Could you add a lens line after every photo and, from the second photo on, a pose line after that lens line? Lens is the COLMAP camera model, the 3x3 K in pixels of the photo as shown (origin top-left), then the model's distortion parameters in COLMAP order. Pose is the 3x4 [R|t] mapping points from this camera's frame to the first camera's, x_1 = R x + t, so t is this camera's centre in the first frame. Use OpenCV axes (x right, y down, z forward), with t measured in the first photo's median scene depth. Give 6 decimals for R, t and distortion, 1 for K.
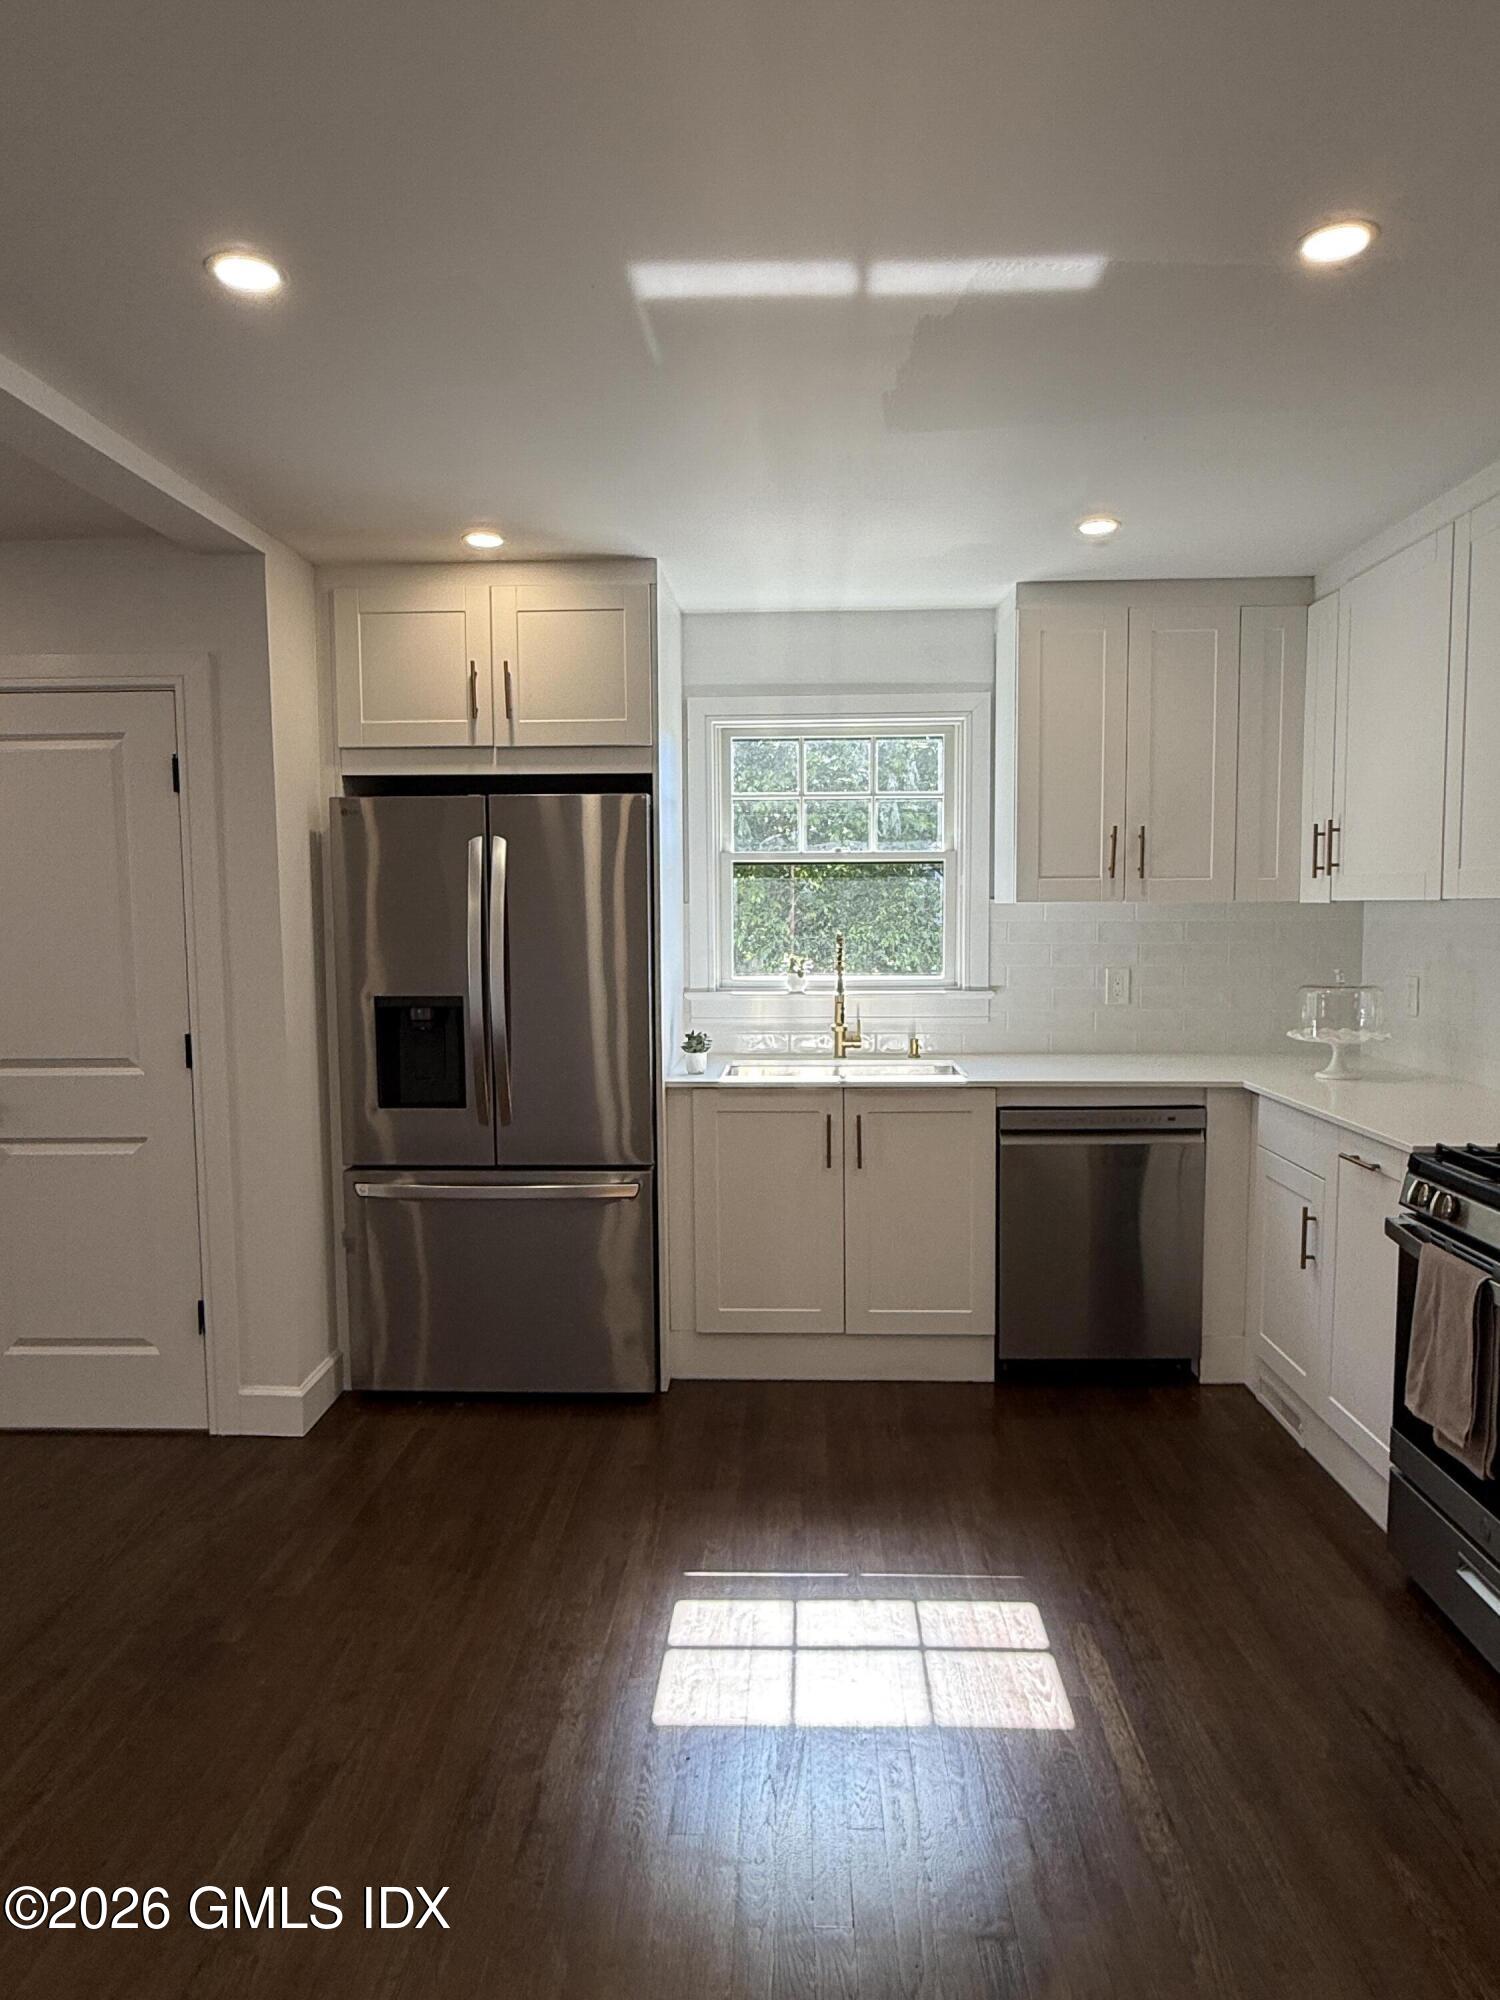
lens RADIAL K [[1226.5, 0, 750.0], [0, 1226.5, 1000.0], [0, 0, 1]] dist [-0.000576, -0.000057]
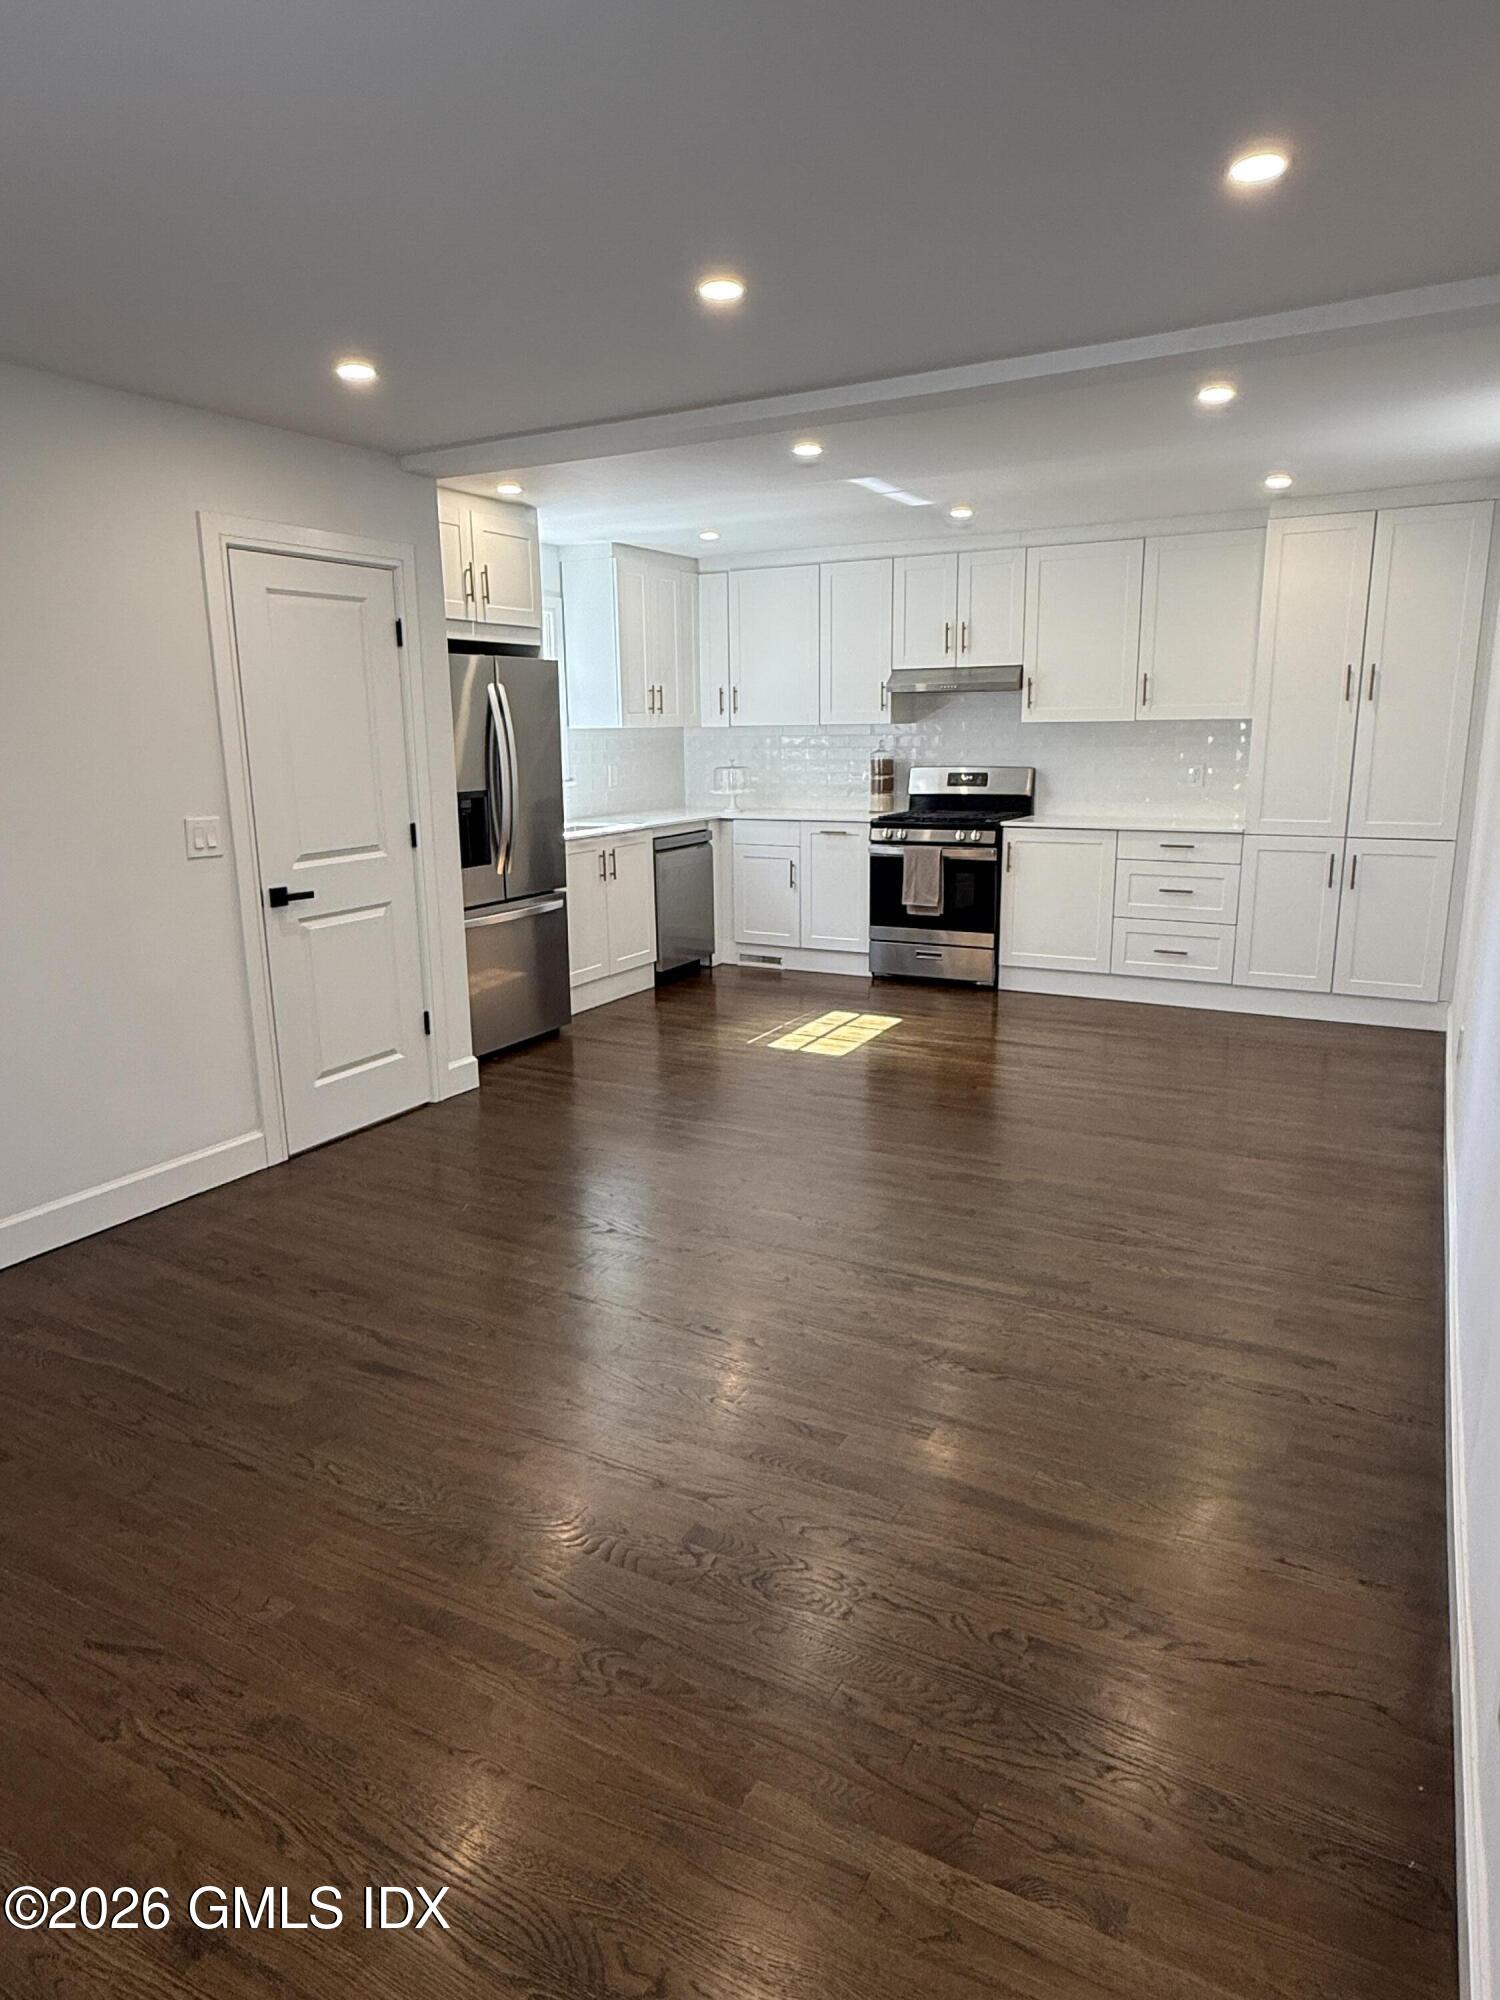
lens RADIAL K [[1226.5, 0, 750.0], [0, 1226.5, 1000.0], [0, 0, 1]] dist [-0.000576, -0.000057]
pose [[0.446155, -0.195397, 0.873365, -1.486412], [0.081296, 0.980689, 0.177879, 0.007935], [-0.891256, -0.008360, 0.453424, 0.013317]]
